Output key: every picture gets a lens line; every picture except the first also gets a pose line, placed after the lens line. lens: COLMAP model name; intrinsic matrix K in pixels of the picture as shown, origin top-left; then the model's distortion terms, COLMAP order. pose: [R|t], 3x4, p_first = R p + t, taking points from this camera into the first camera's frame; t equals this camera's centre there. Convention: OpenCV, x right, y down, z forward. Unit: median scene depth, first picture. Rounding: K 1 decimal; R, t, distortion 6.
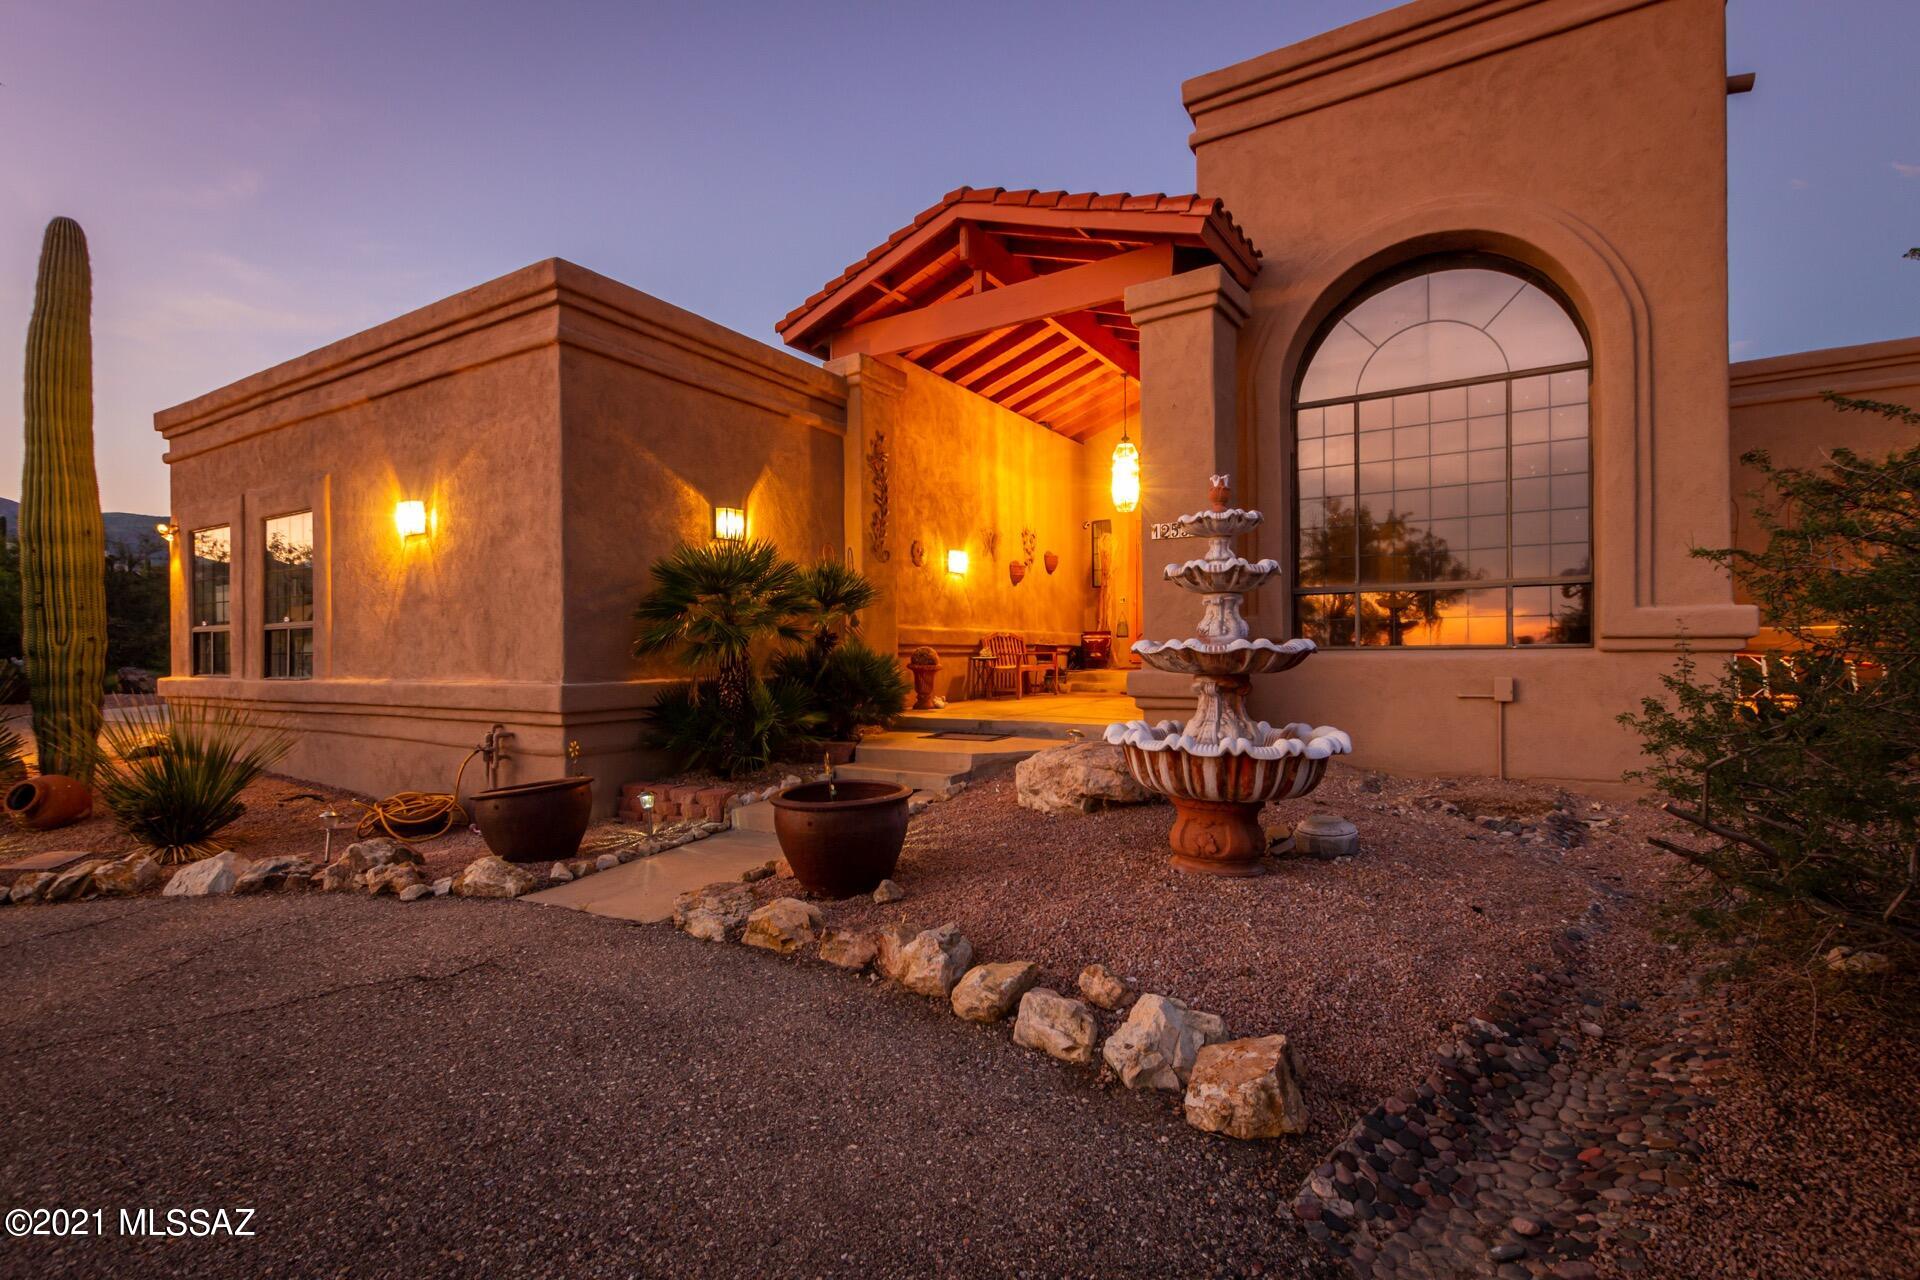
lens RADIAL K [[890.0, 0, 960.0], [0, 890.0, 640.0], [0, 0, 1]] dist [-0.000142, -0.000018]
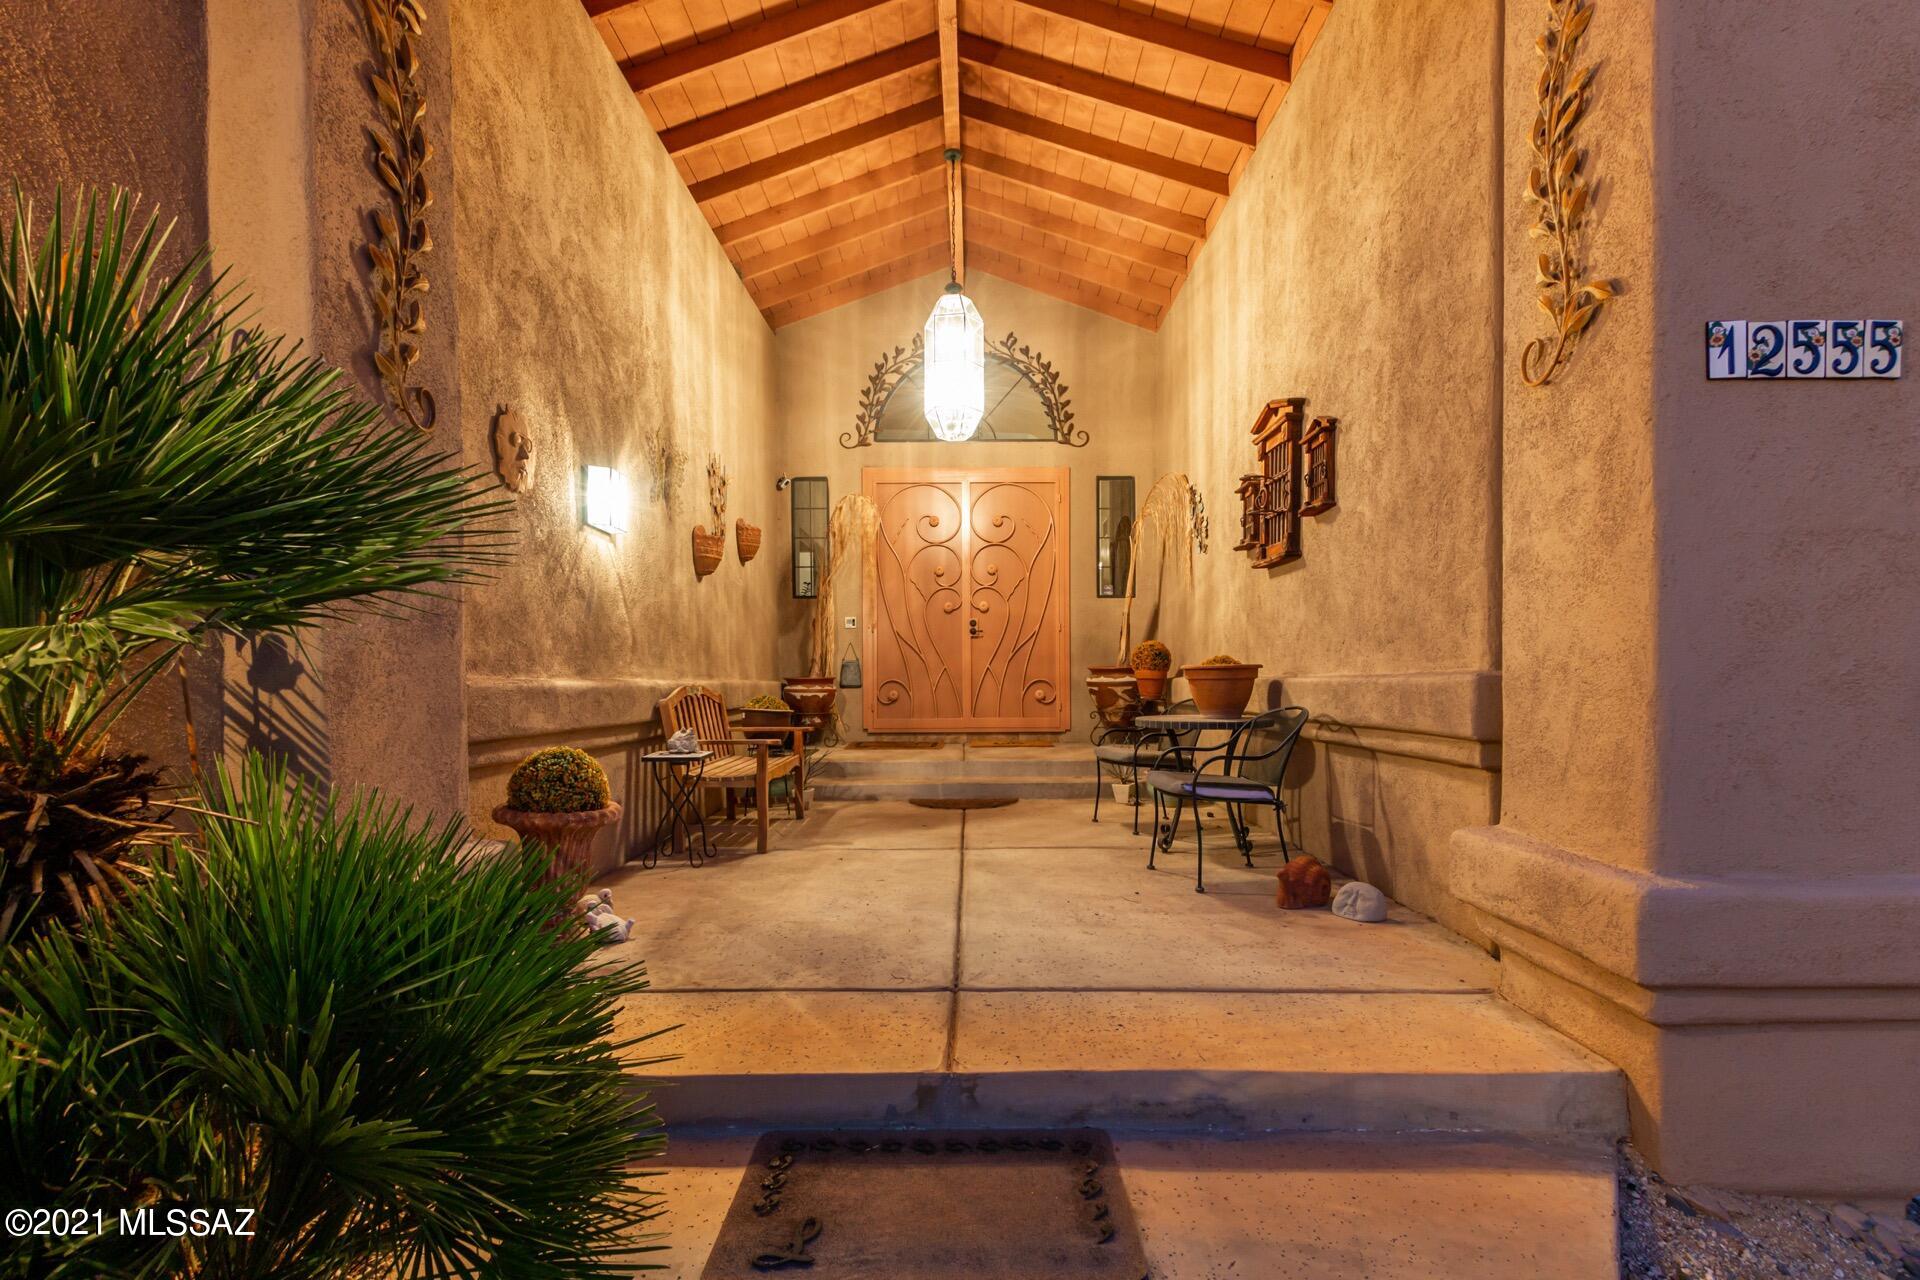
lens RADIAL K [[923.5, 0, 960.0], [0, 923.5, 701.1], [0, 0, 1]] dist [0.001016, 0.000259]
pose [[0.858339, -0.009020, 0.513004, -0.075743], [-0.007859, 0.999497, 0.030724, -0.017525], [-0.513023, -0.030403, 0.857836, 0.599569]]
